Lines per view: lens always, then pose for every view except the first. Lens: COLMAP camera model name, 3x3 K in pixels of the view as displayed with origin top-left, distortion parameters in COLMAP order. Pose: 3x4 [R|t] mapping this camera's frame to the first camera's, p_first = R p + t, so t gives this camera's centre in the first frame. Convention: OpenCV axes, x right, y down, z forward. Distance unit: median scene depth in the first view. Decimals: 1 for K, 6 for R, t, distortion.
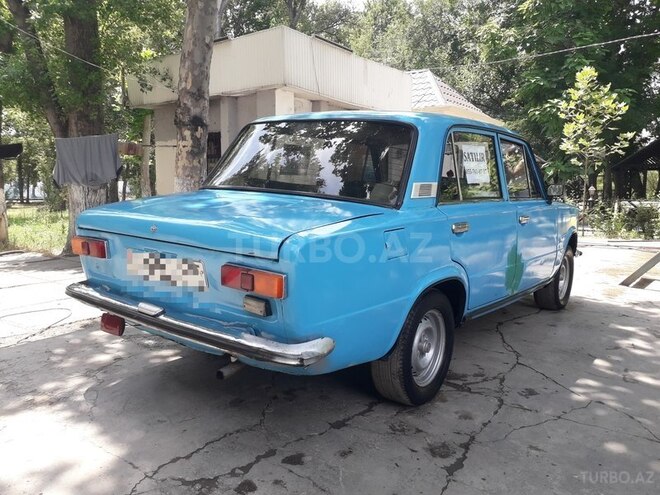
lens RADIAL K [[539.0, 0, 333.8], [0, 539.0, 249.2], [0, 0, 1]] dist [0.002931, -0.006701]
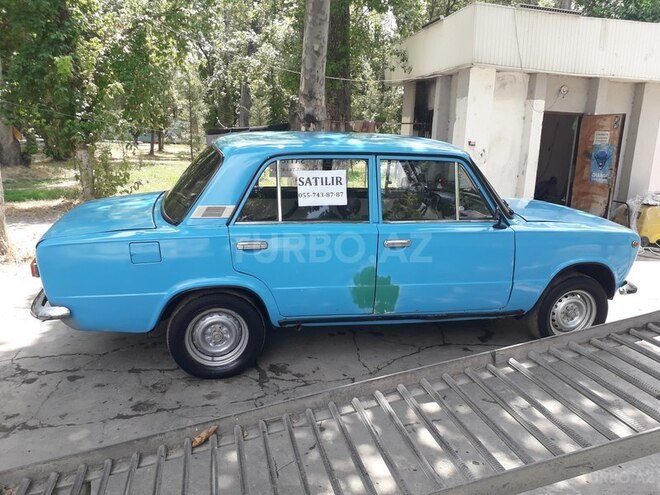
lens RADIAL K [[536.4, 0, 330.0], [0, 536.4, 247.5], [0, 0, 1]] dist [0.064683, -0.075795]
pose [[0.760950, 0.150129, -0.631202, 0.965931], [-0.097803, 0.988286, 0.117152, -0.165817], [0.641396, -0.027413, 0.766720, 0.181172]]
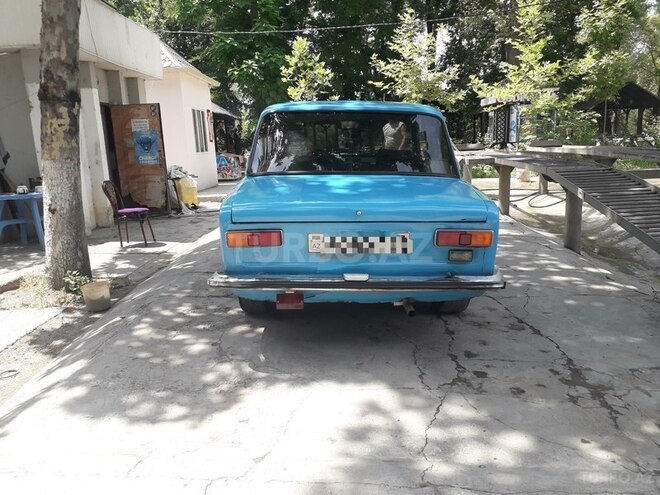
lens RADIAL K [[536.4, 0, 330.0], [0, 536.4, 247.5], [0, 0, 1]] dist [0.064683, -0.075795]
pose [[0.800742, -0.163759, 0.576190, -0.795549], [0.115570, 0.986068, 0.119639, -0.081874], [-0.587754, -0.029210, 0.808512, 0.023104]]
